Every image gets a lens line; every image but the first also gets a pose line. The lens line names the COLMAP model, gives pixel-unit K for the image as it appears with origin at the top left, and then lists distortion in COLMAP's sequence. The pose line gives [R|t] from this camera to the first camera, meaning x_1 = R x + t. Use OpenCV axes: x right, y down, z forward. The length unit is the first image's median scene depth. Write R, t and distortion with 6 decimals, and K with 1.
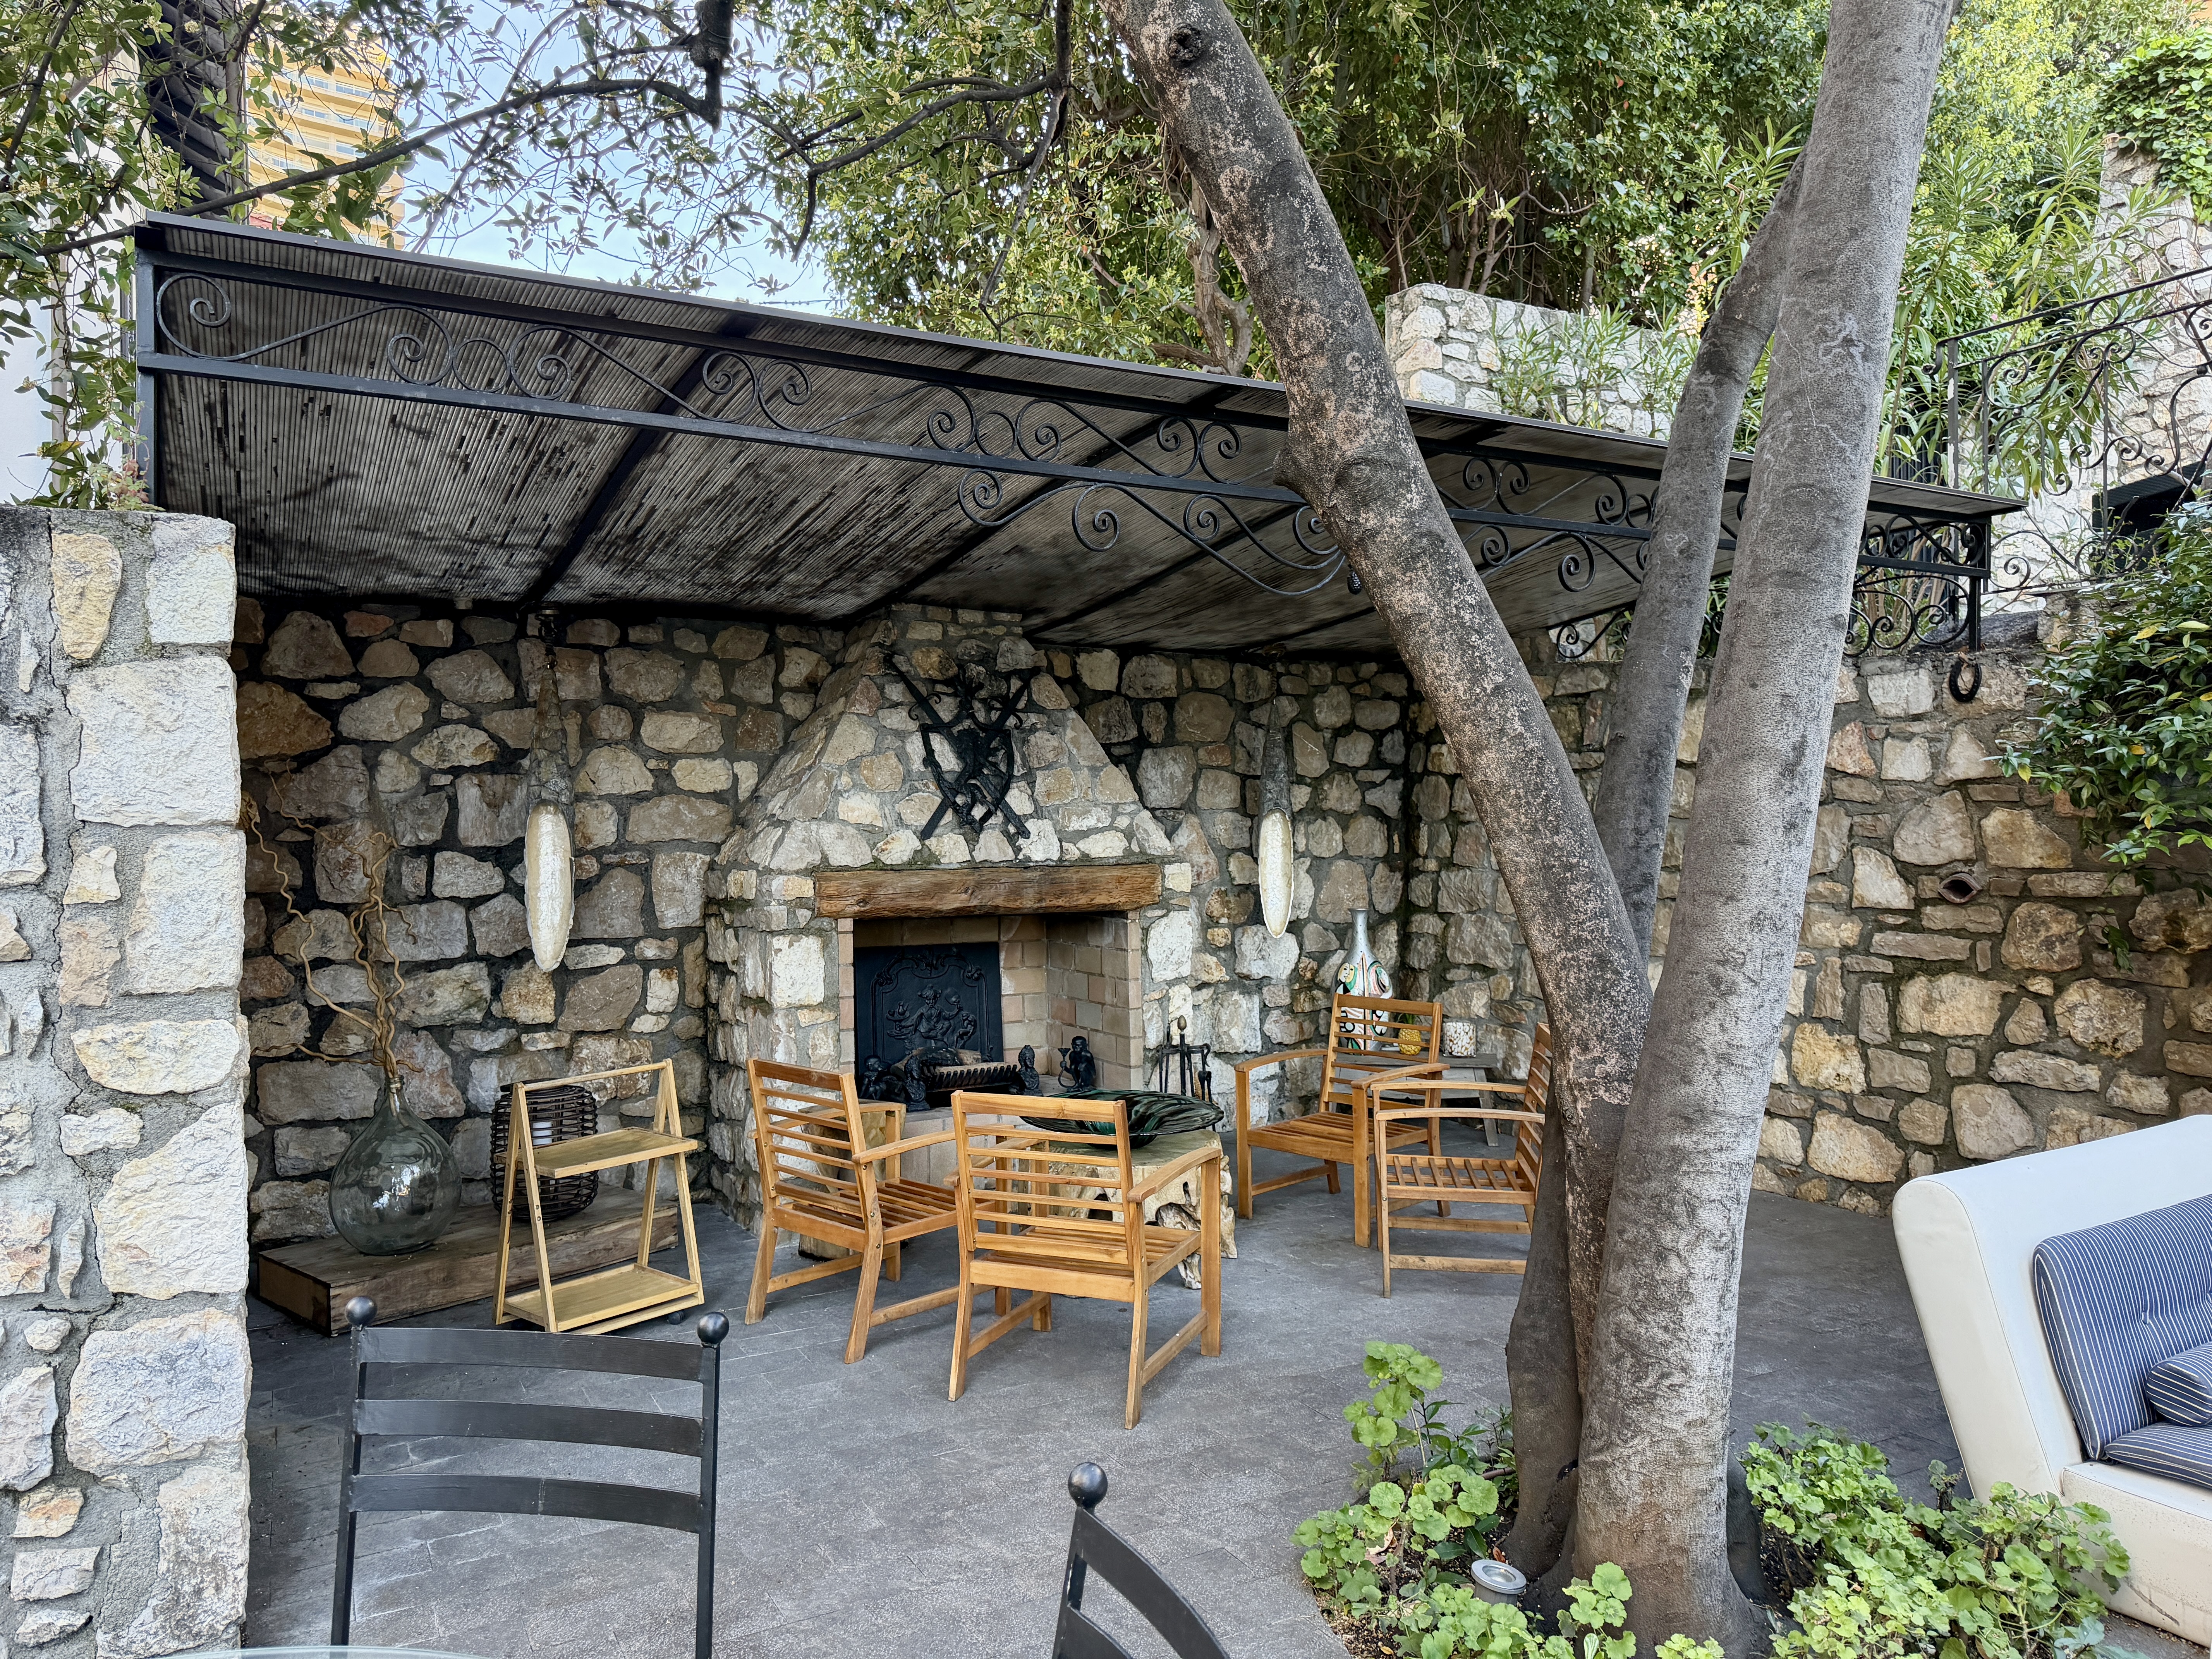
lens RADIAL K [[1557.0, 0, 1105.1], [0, 1557.0, 824.7], [0, 0, 1]] dist [0.058499, -0.074858]
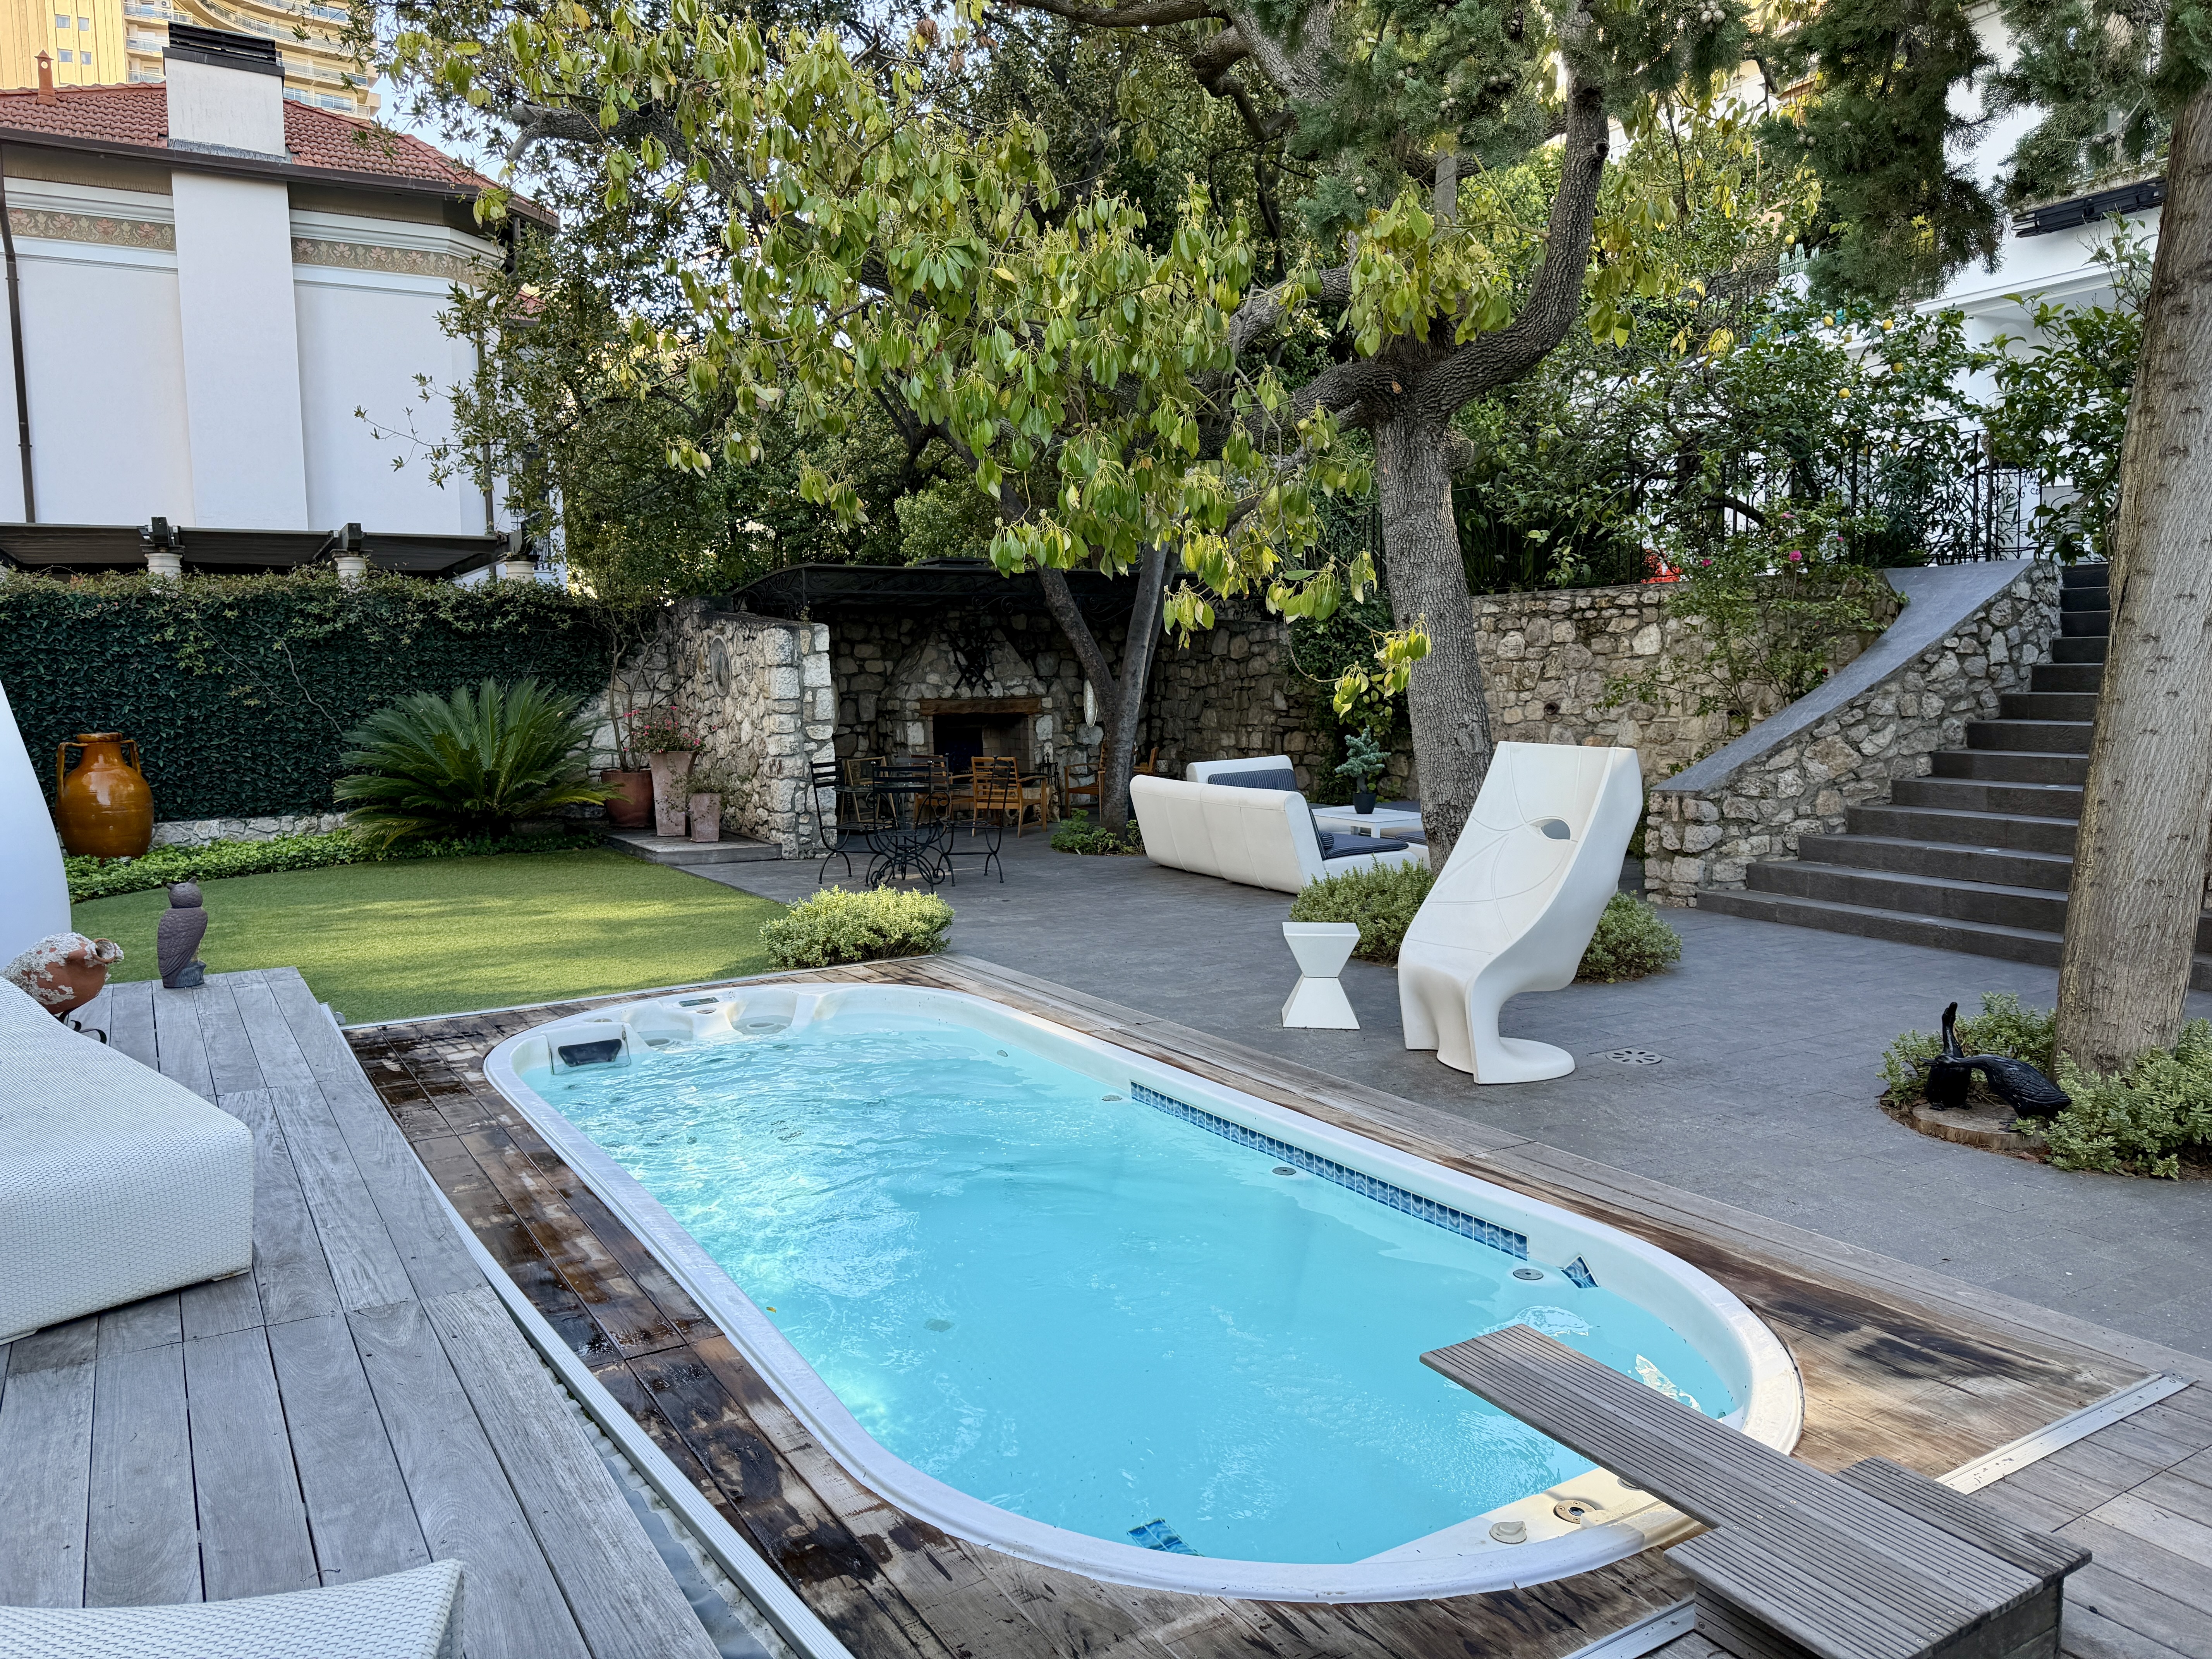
lens RADIAL K [[1557.0, 0, 1101.5], [0, 1557.0, 825.3], [0, 0, 1]] dist [0.058499, -0.074858]
pose [[0.999846, -0.008367, 0.015408, 0.107844], [0.006853, 0.995375, 0.095817, -0.014558], [-0.016138, -0.095696, 0.995280, -1.908328]]
